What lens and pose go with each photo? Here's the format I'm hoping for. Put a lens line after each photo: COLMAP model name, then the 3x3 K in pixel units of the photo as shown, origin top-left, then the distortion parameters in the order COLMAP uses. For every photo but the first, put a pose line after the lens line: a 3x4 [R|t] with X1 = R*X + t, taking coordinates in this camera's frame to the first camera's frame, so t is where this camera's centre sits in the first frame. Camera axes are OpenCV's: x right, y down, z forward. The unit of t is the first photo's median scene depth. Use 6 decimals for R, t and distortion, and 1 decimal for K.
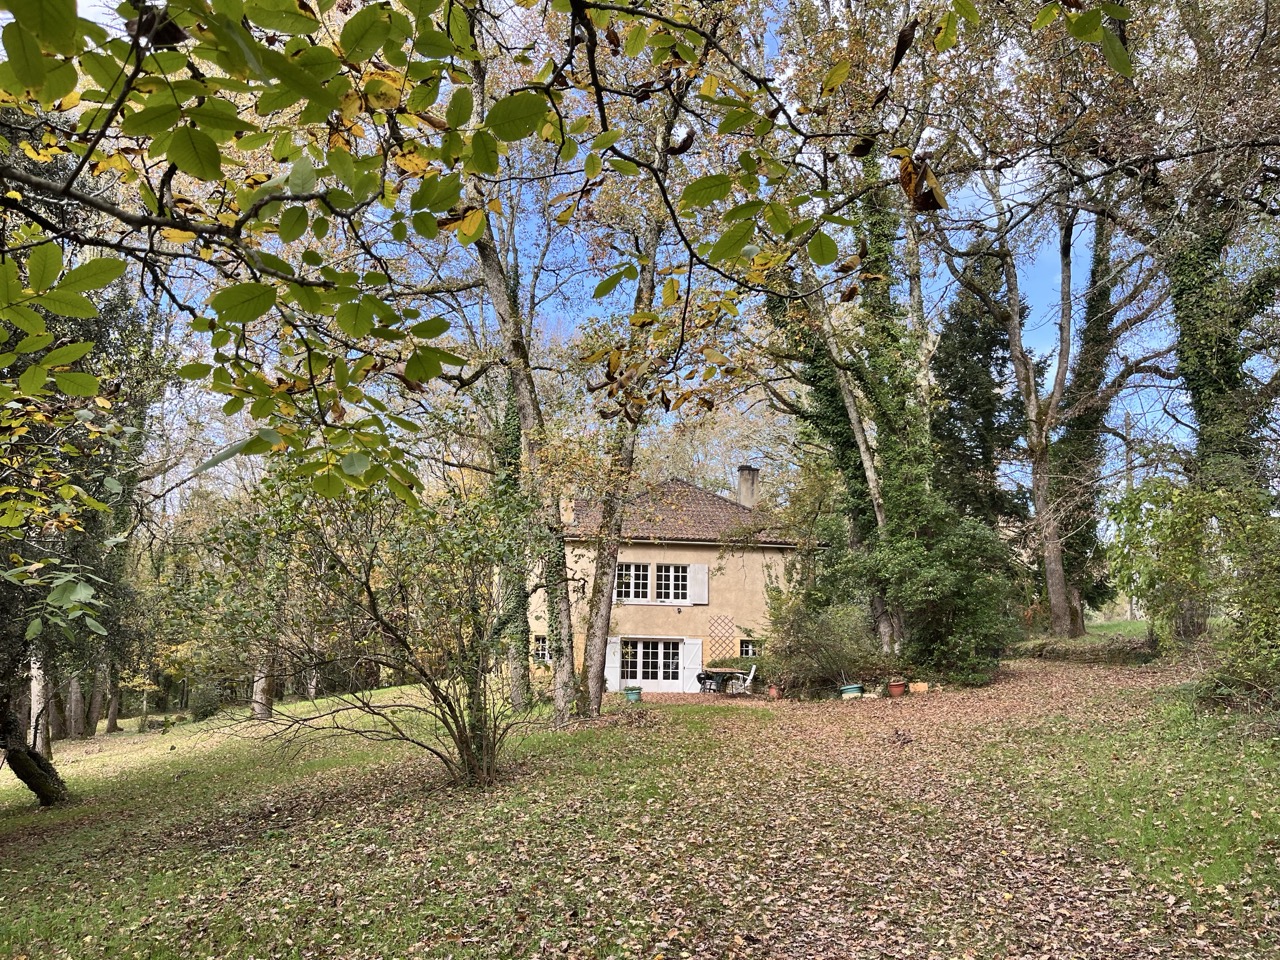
lens RADIAL K [[952.3, 0, 643.9], [0, 952.3, 473.9], [0, 0, 1]] dist [0.006498, 0.000137]
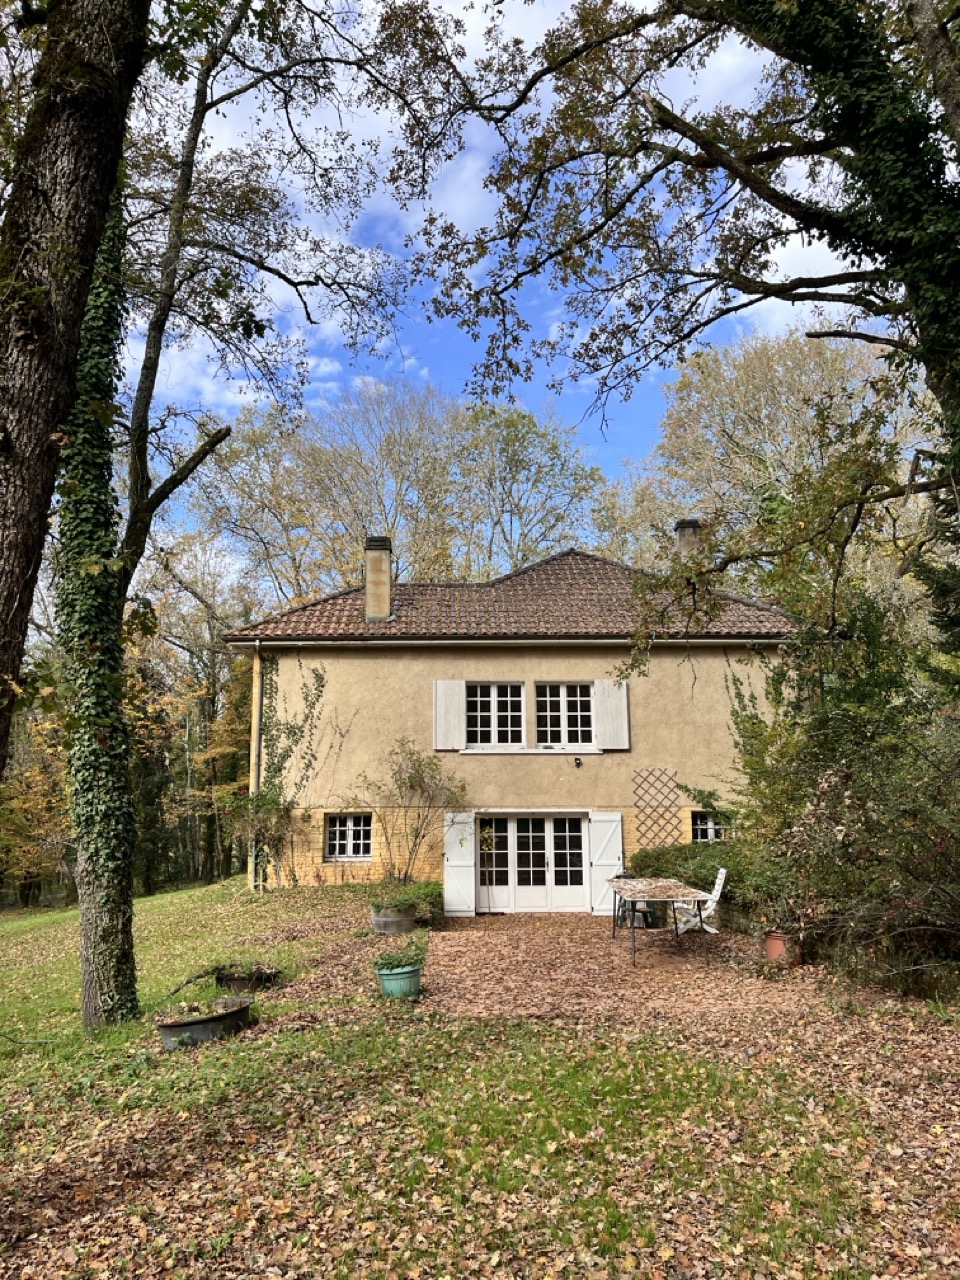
lens RADIAL K [[952.3, 0, 471.9], [0, 952.3, 647.6], [0, 0, 1]] dist [0.006498, 0.000137]
pose [[0.991357, -0.046342, -0.122732, 0.046774], [0.047130, 0.998883, 0.003525, 0.070341], [0.122431, -0.009279, 0.992434, 0.431404]]
